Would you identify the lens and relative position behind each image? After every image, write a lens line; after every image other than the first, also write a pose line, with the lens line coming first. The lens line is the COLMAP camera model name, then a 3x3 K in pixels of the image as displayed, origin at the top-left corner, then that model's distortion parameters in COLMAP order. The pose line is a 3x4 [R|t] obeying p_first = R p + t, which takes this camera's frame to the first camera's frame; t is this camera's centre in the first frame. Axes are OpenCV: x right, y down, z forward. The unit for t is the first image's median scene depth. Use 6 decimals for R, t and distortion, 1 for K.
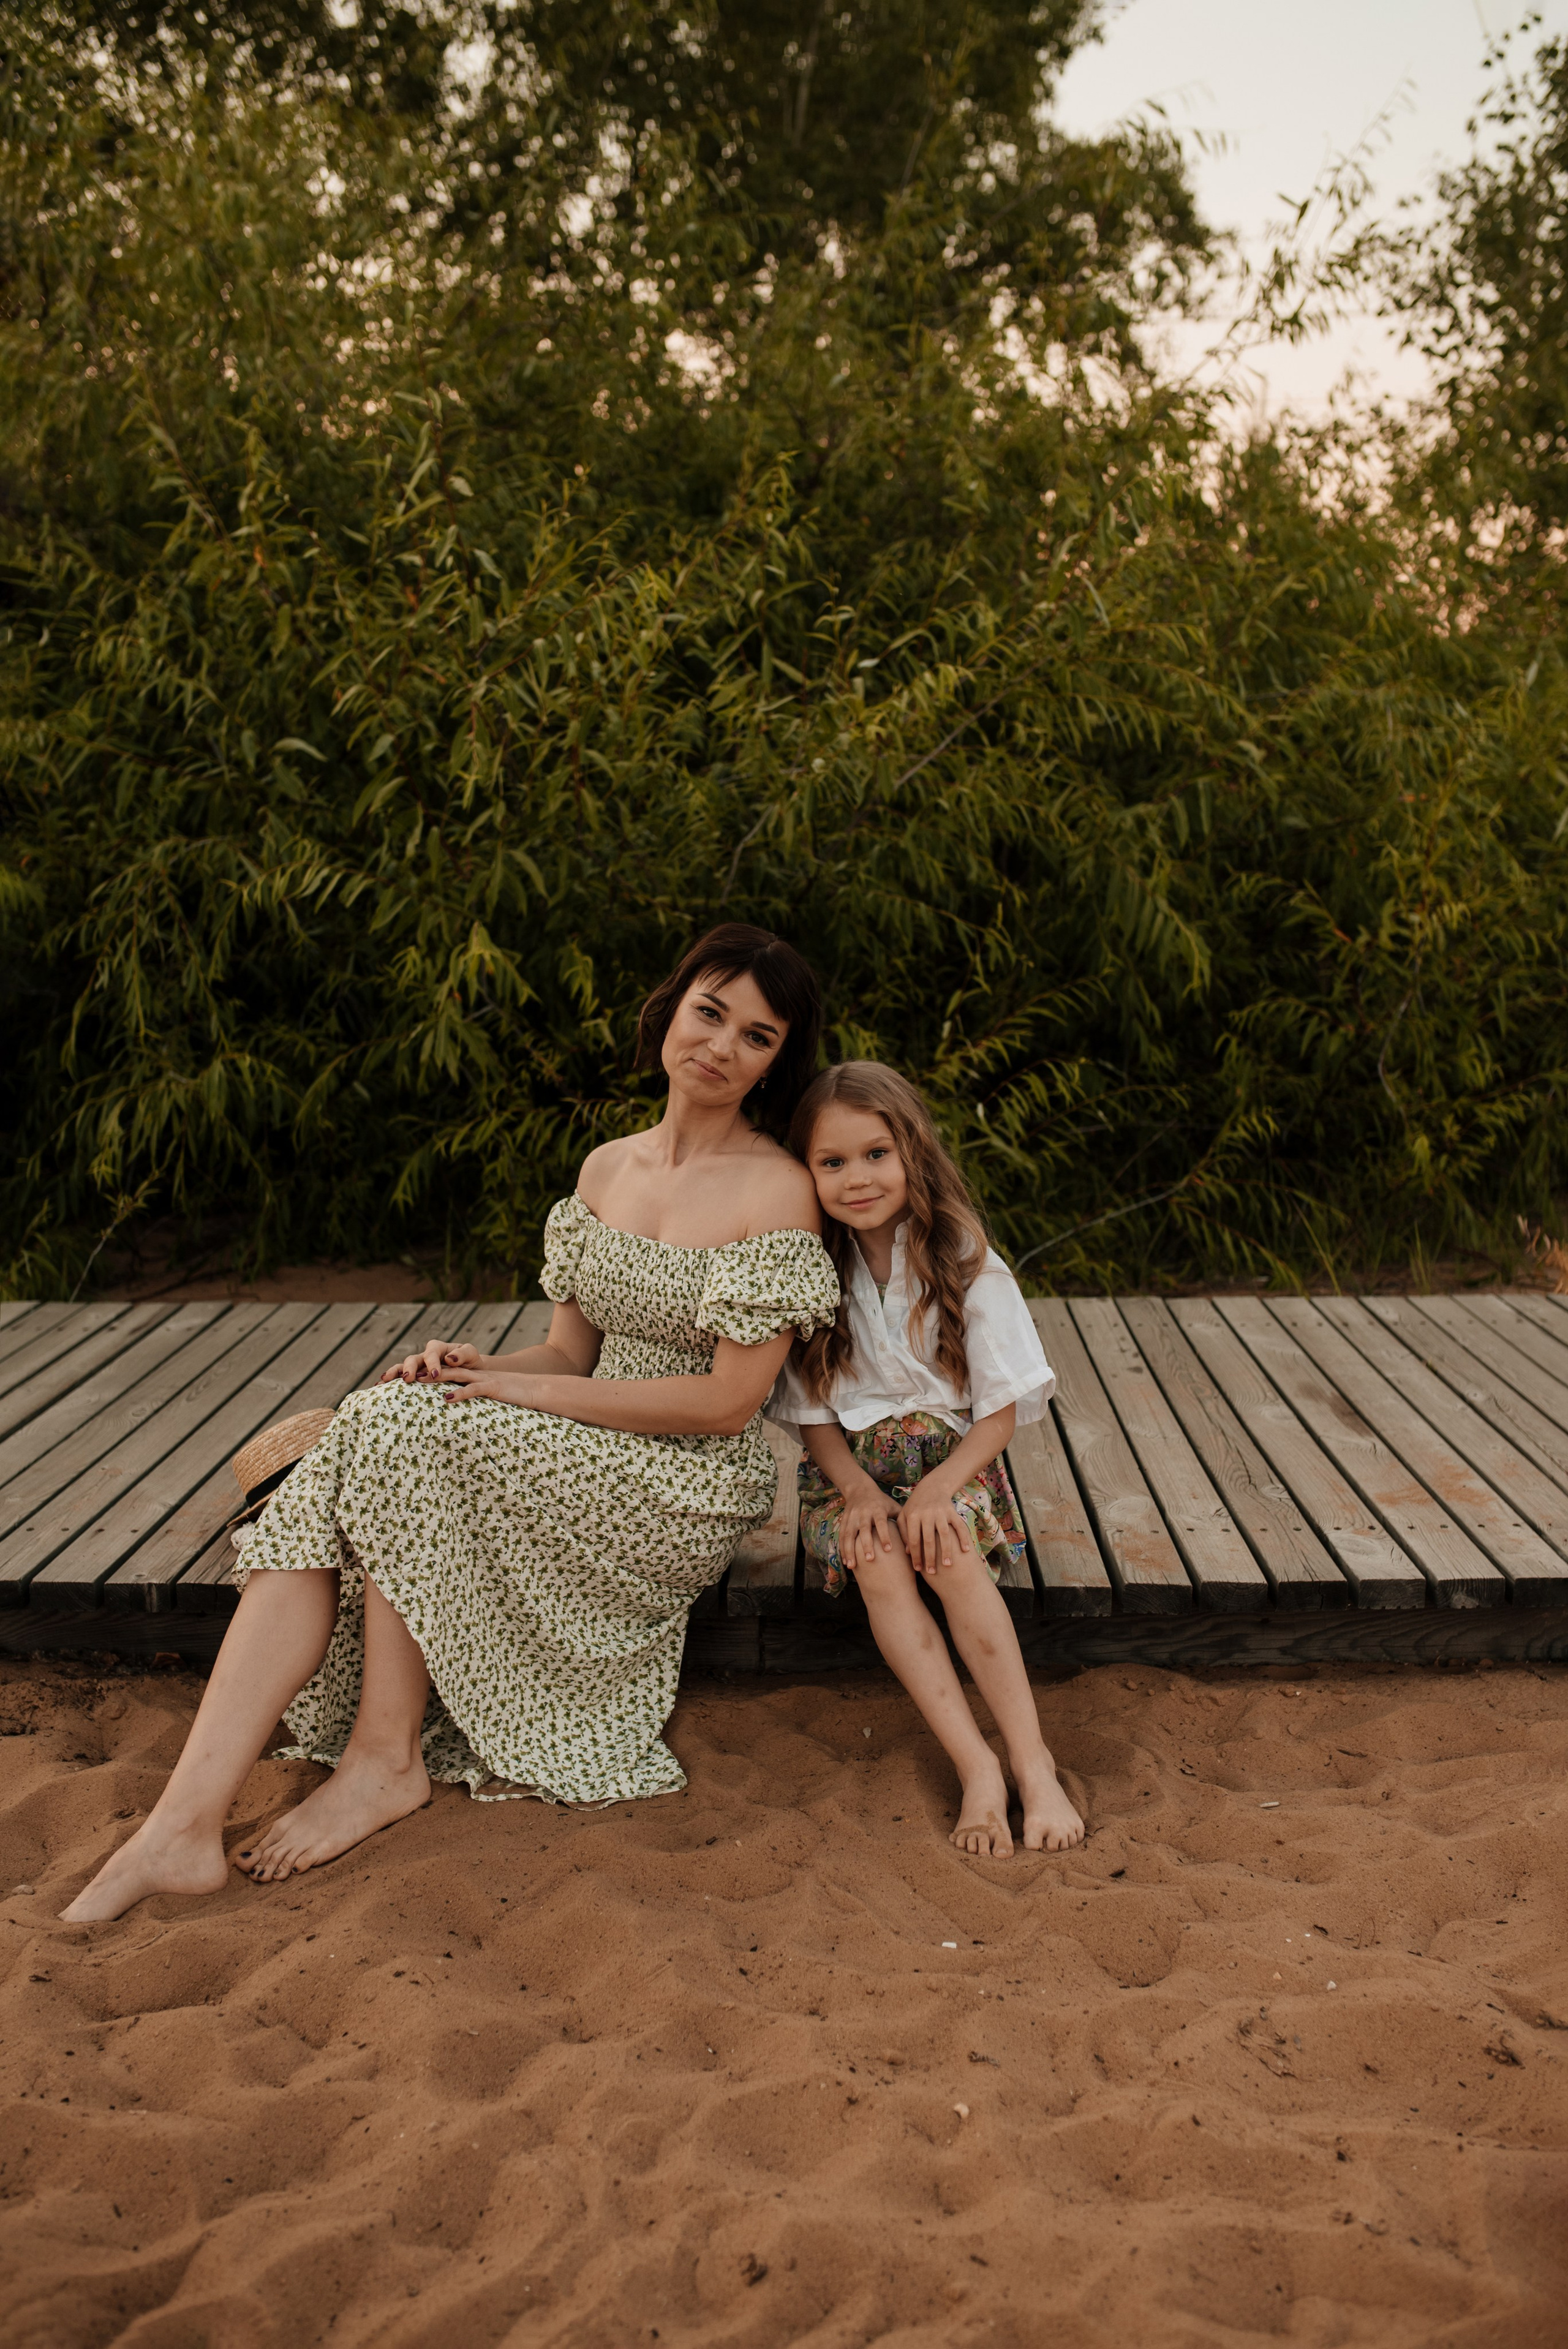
lens RADIAL K [[2254.1, 0, 785.6], [0, 2254.1, 1165.2], [0, 0, 1]] dist [-0.003841, 0.000000]
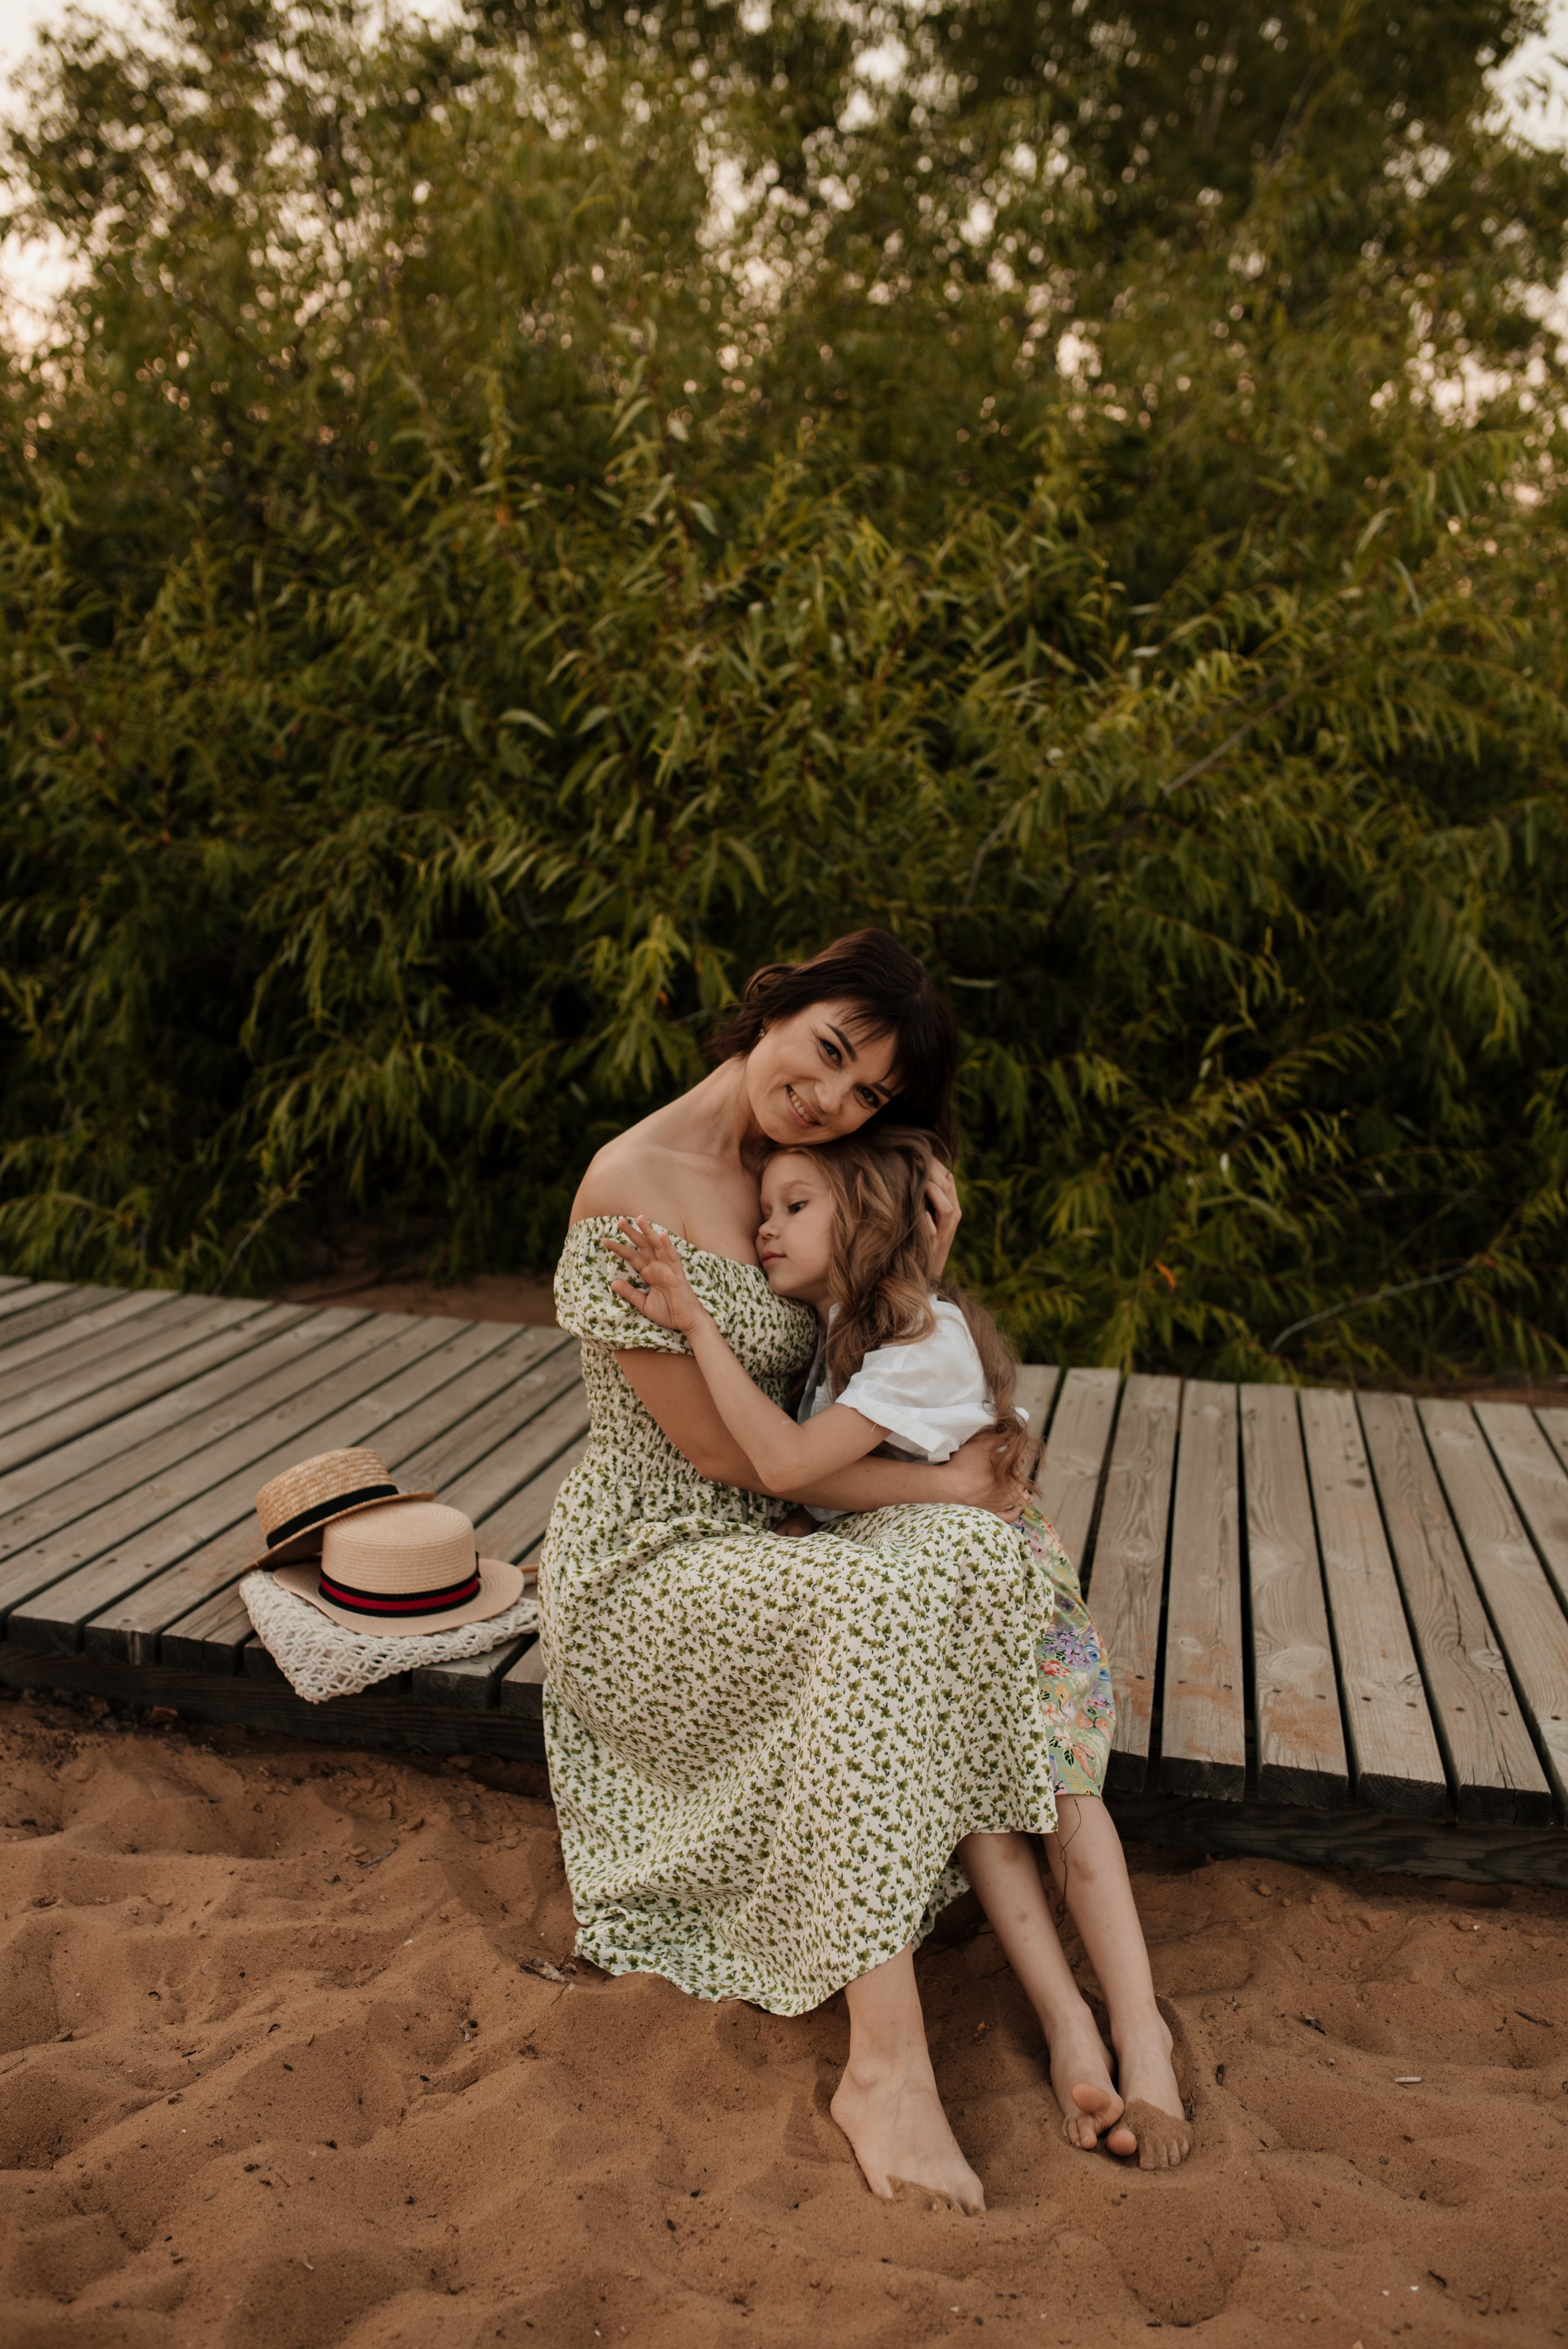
lens RADIAL K [[2254.1, 0, 776.6], [0, 2254.1, 1182.4], [0, 0, 1]] dist [-0.003841, 0.000000]
pose [[0.983677, 0.074422, -0.163833, 0.058925], [-0.074988, 0.997181, 0.002739, -0.005961], [0.163575, 0.009591, 0.986484, 0.109539]]
